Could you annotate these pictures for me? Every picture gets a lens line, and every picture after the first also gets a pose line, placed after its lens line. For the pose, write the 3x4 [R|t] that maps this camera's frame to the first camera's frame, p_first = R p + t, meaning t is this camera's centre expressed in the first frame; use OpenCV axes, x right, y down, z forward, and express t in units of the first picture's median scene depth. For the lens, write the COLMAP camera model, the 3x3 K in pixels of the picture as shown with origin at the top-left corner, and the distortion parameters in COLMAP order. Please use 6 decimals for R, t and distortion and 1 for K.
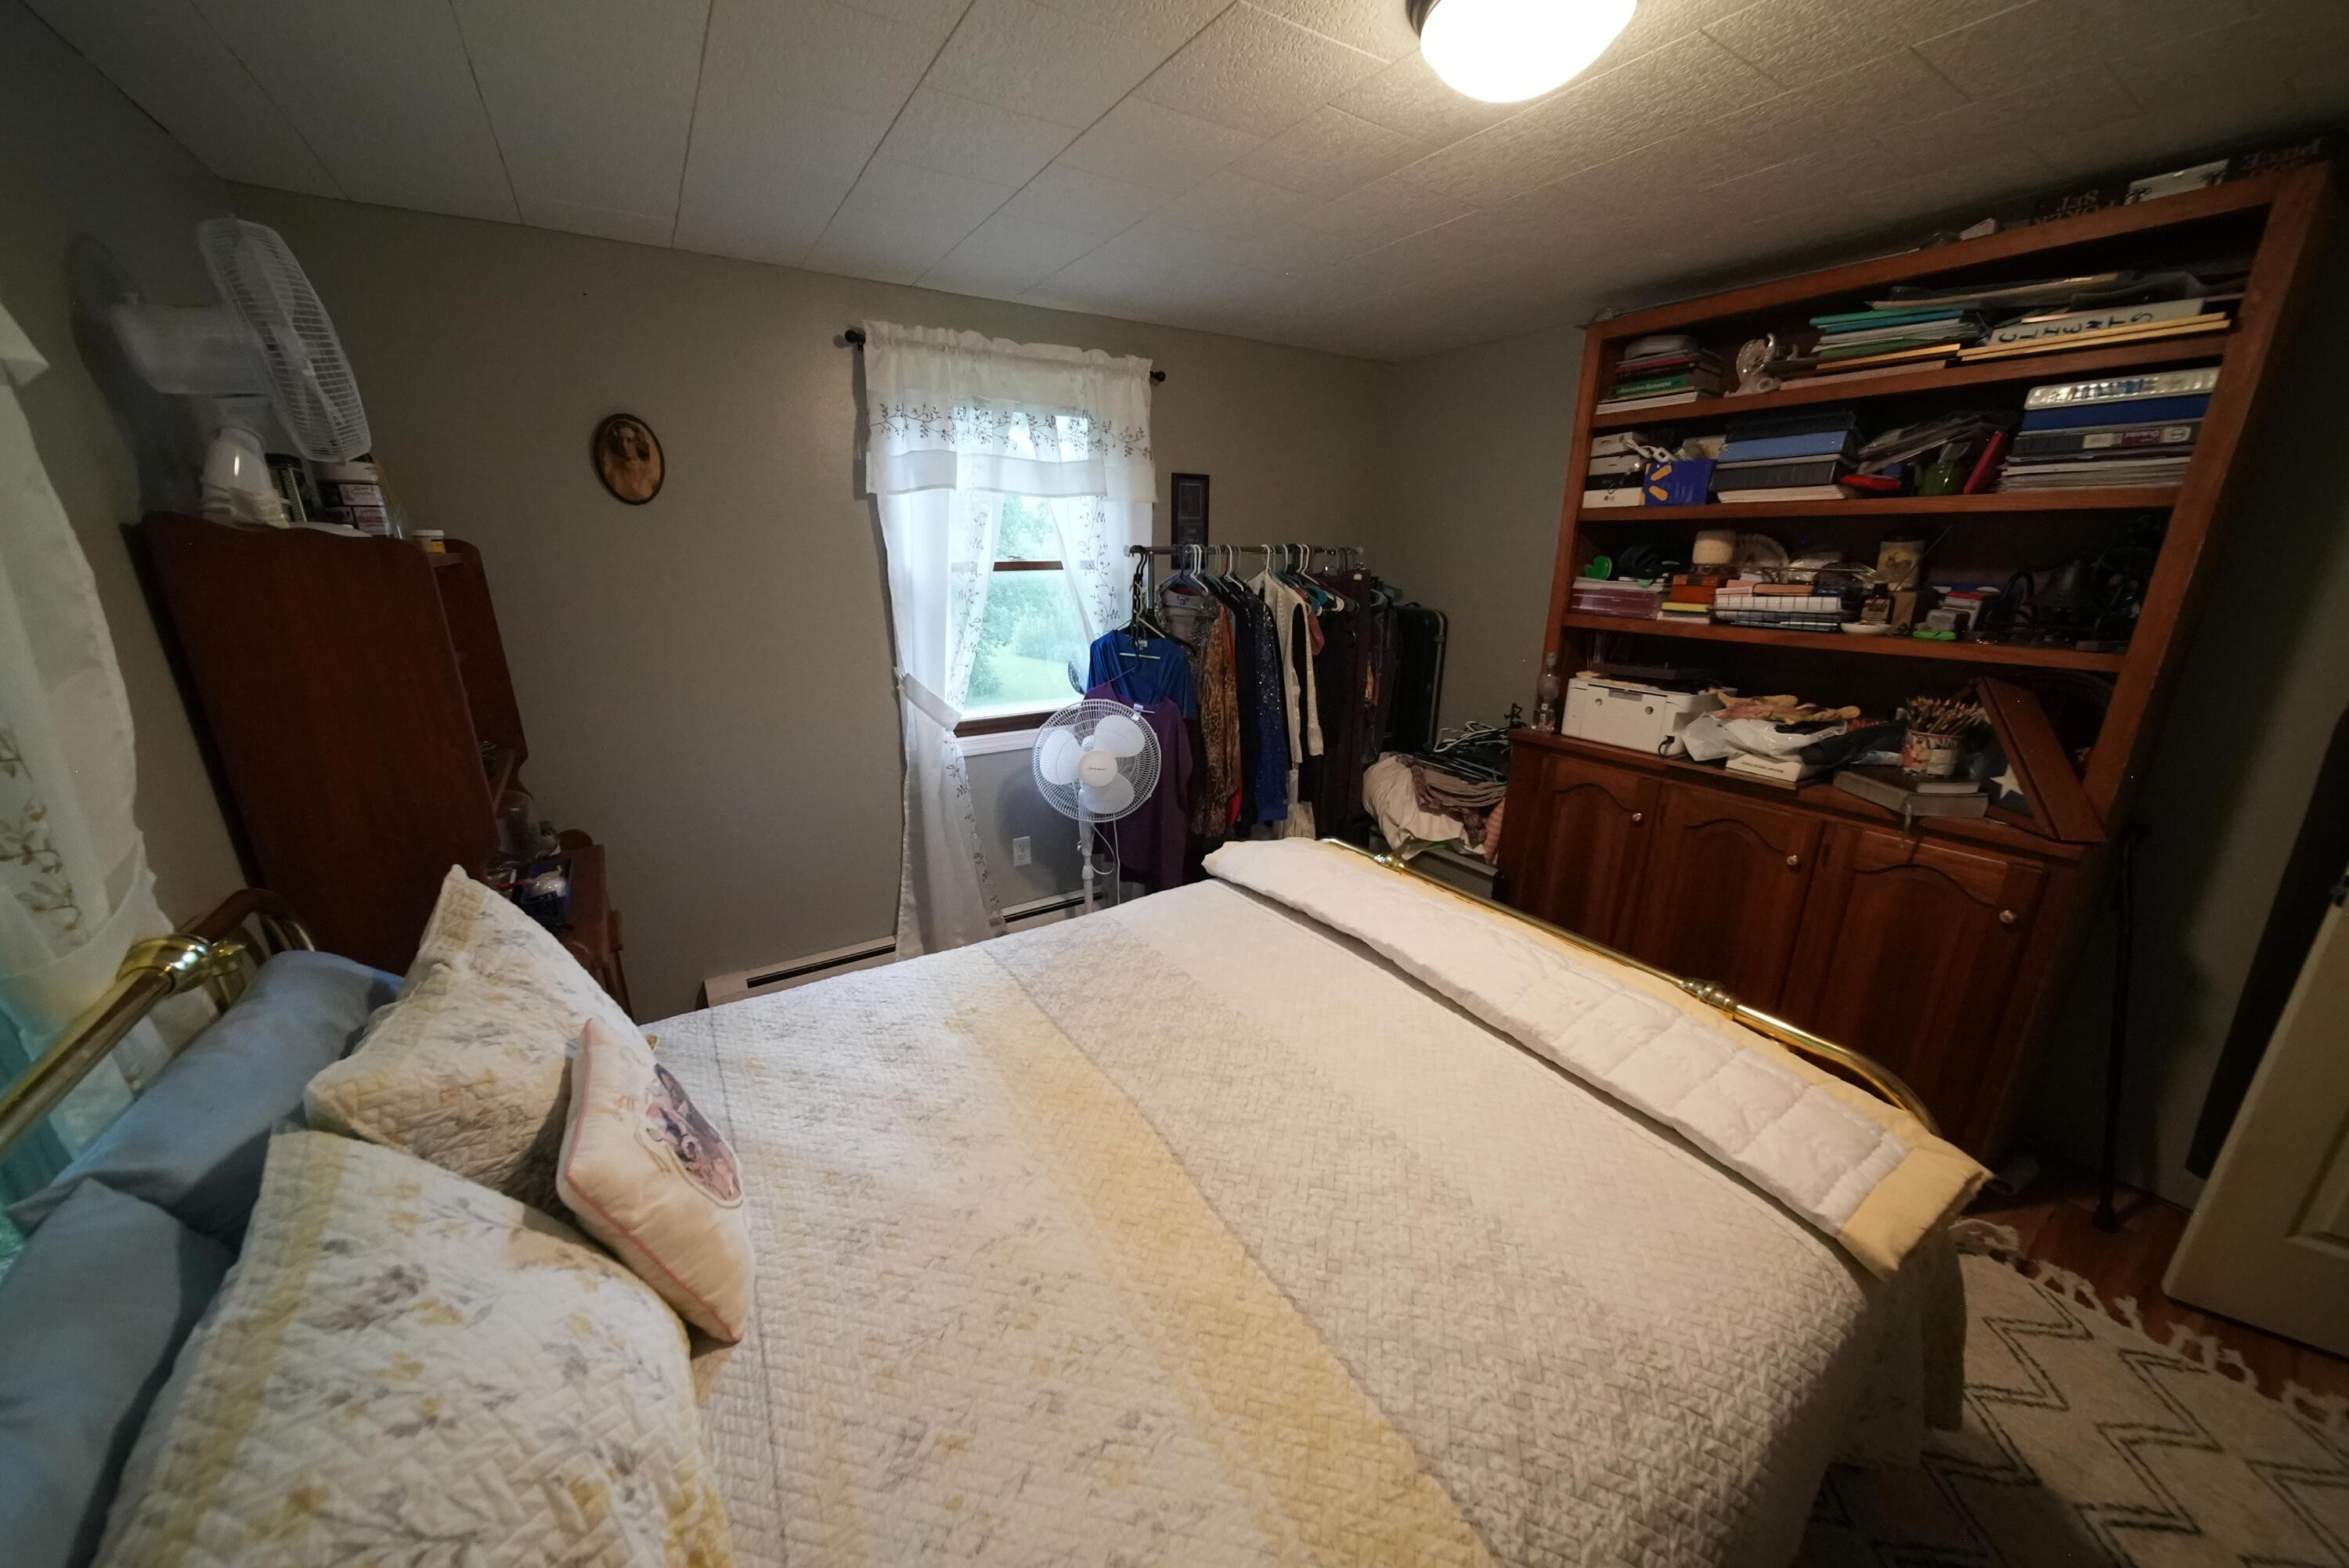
lens RADIAL K [[822.1, 0, 1165.1], [0, 822.1, 787.2], [0, 0, 1]] dist [0.000921, -0.001403]
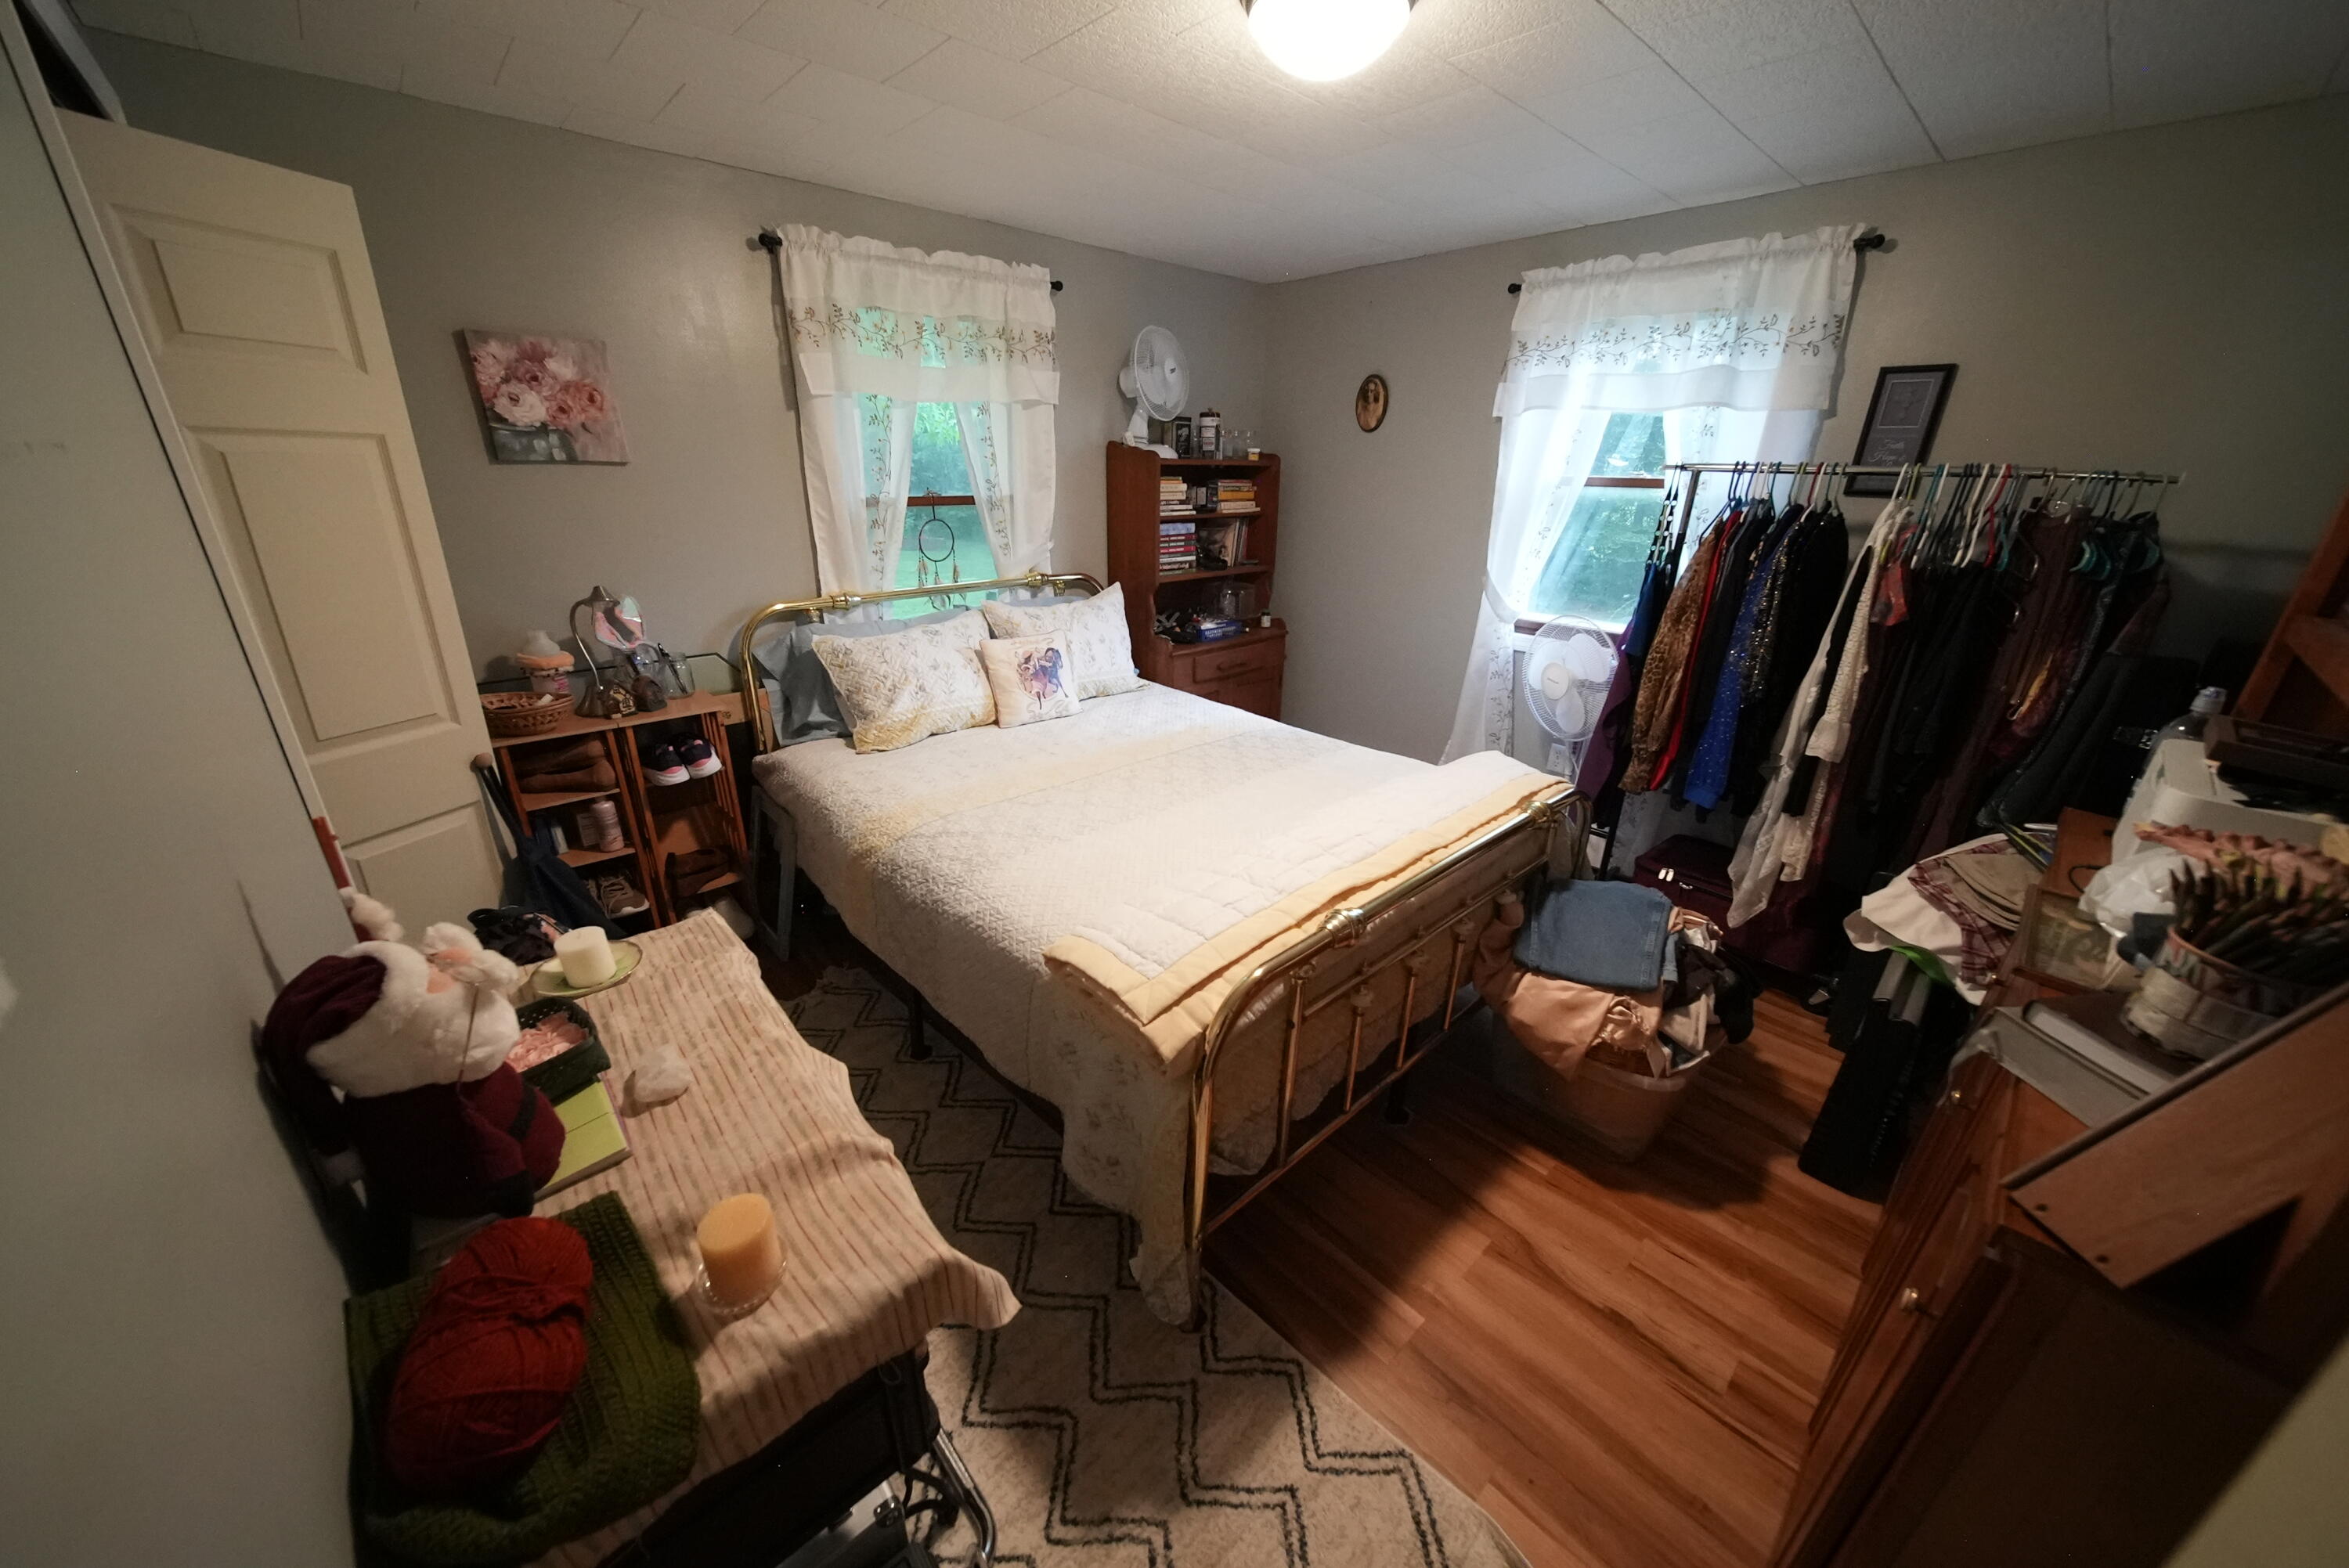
lens RADIAL K [[822.1, 0, 1173.9], [0, 822.1, 789.7], [0, 0, 1]] dist [0.000921, -0.001403]
pose [[0.180475, 0.366817, -0.912619, 0.942128], [-0.296368, 0.905013, 0.305152, -0.082971], [0.937867, 0.215399, 0.272045, 0.331778]]
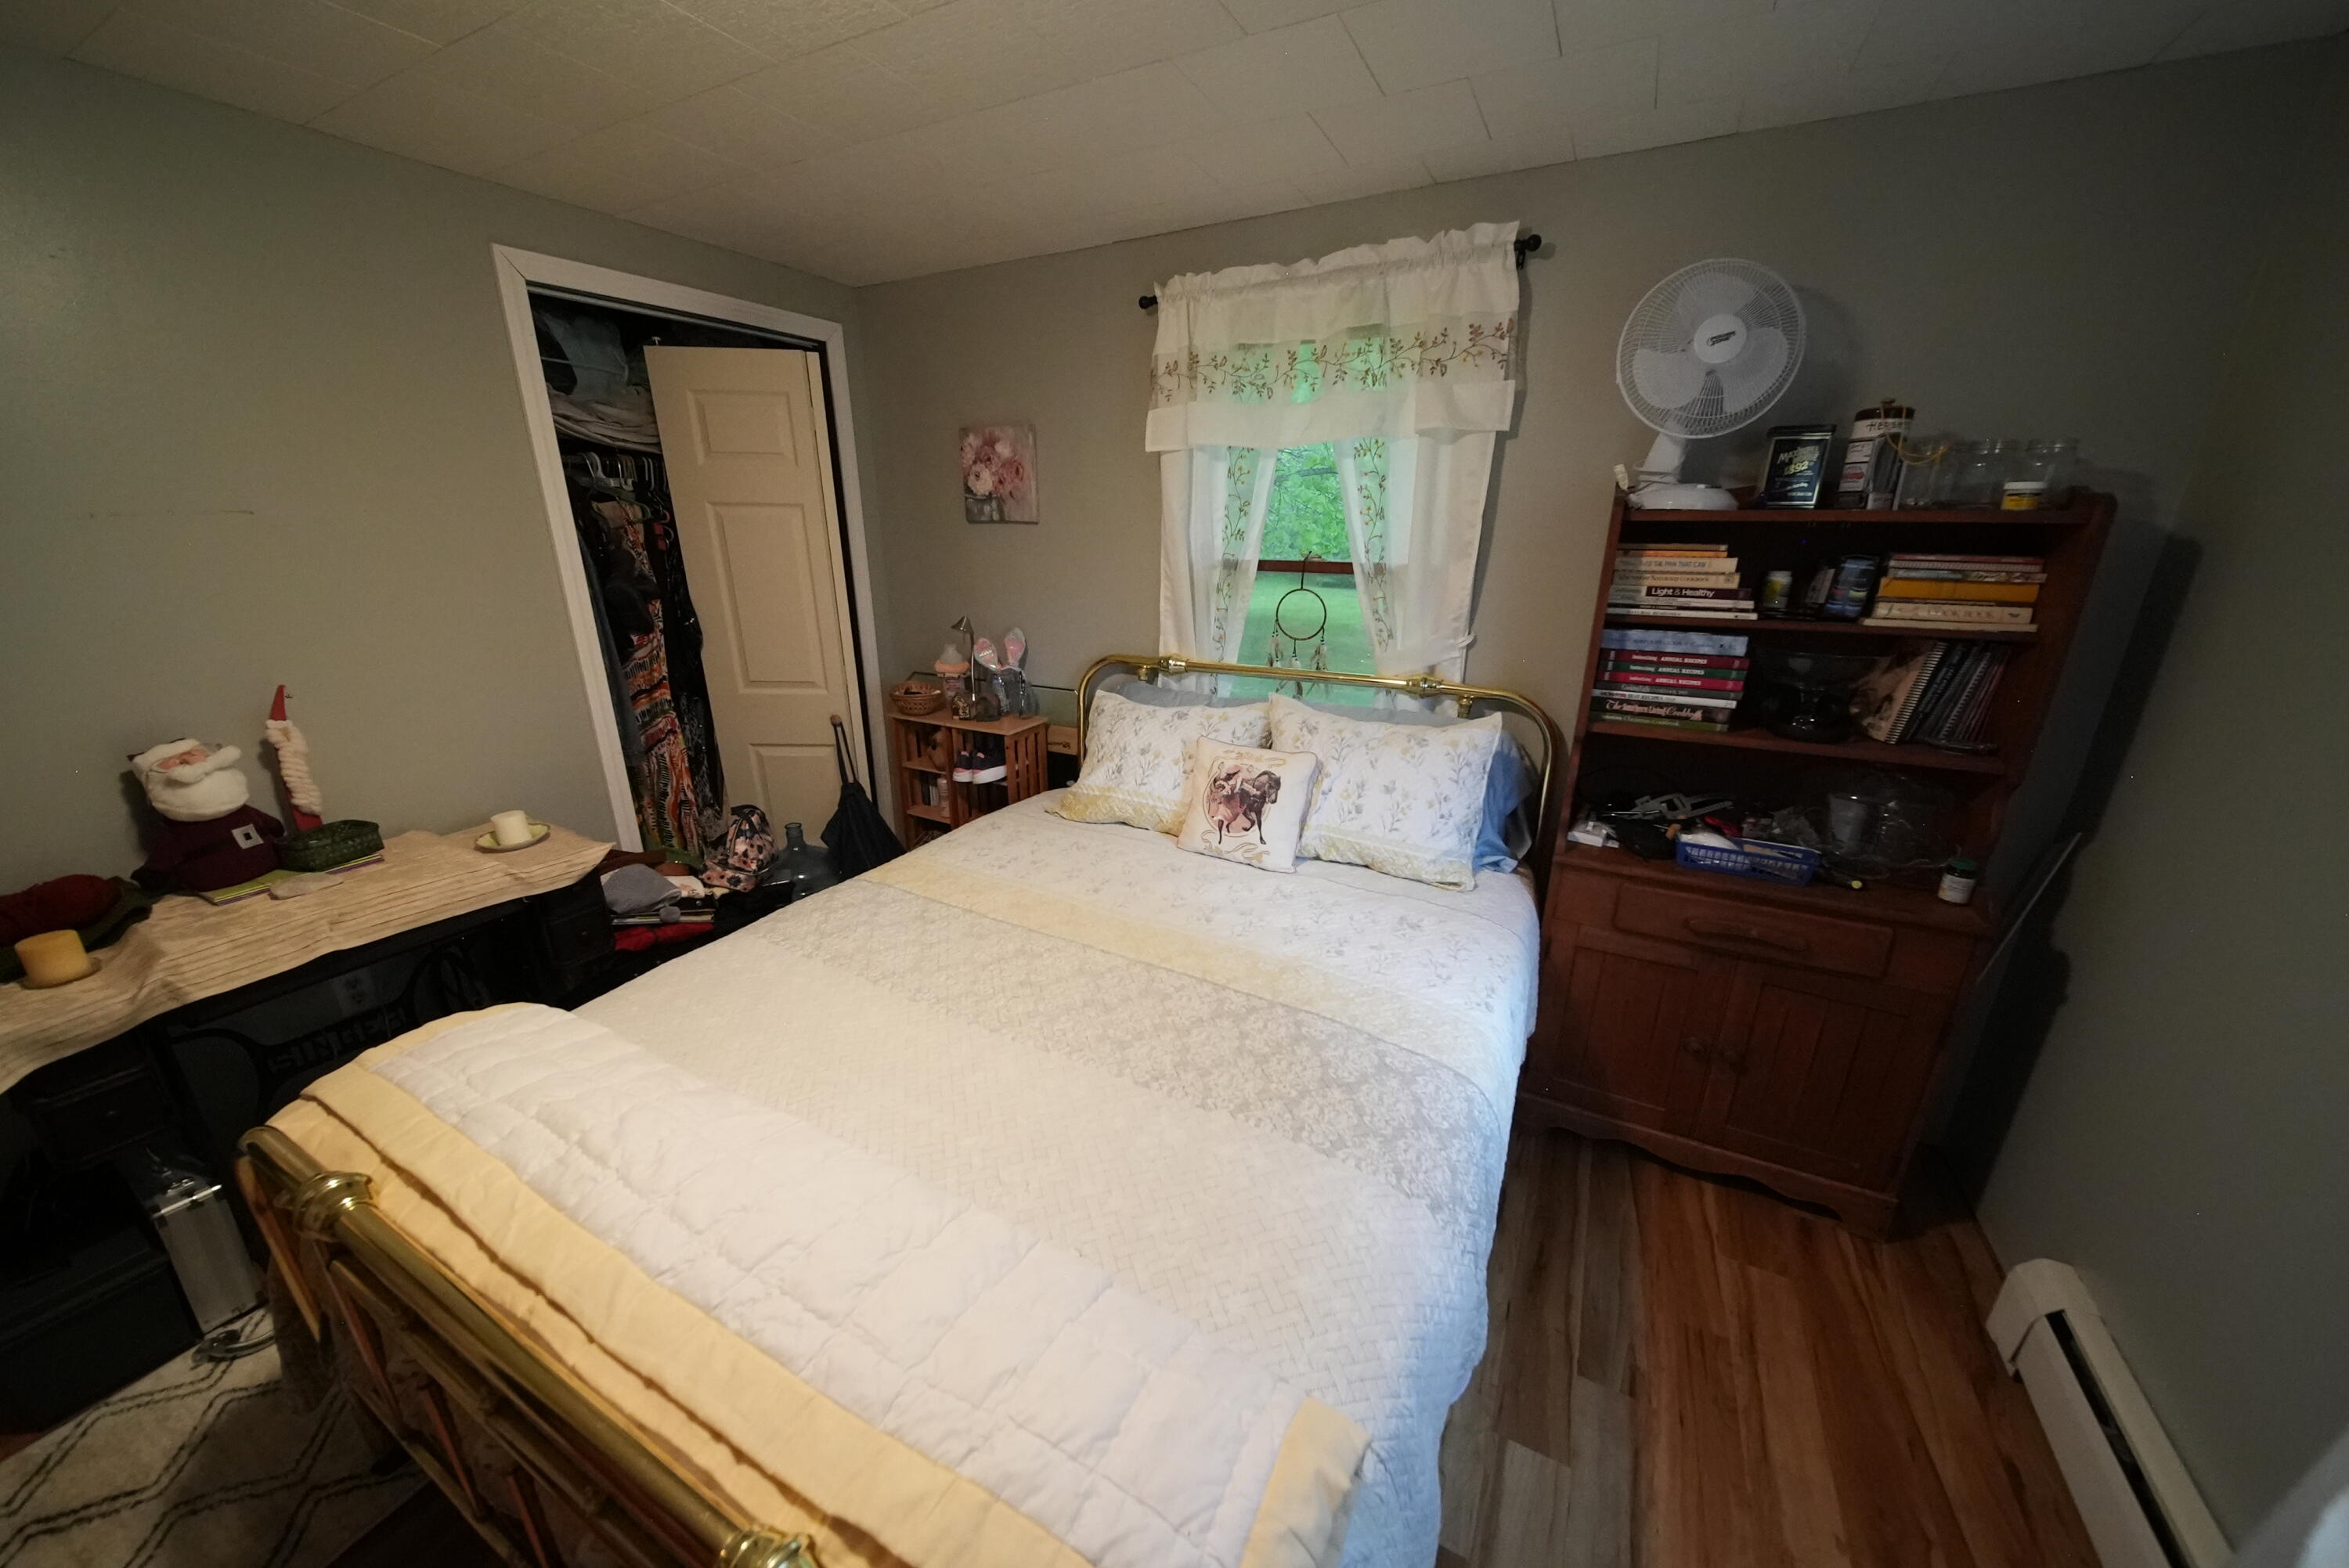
lens RADIAL K [[822.1, 0, 1172.4], [0, 822.1, 787.9], [0, 0, 1]] dist [0.000921, -0.001403]
pose [[-0.874733, 0.150957, -0.460494, 0.217769], [-0.141438, 0.829344, 0.540541, -0.289461], [0.463506, 0.537960, -0.704103, 1.019823]]
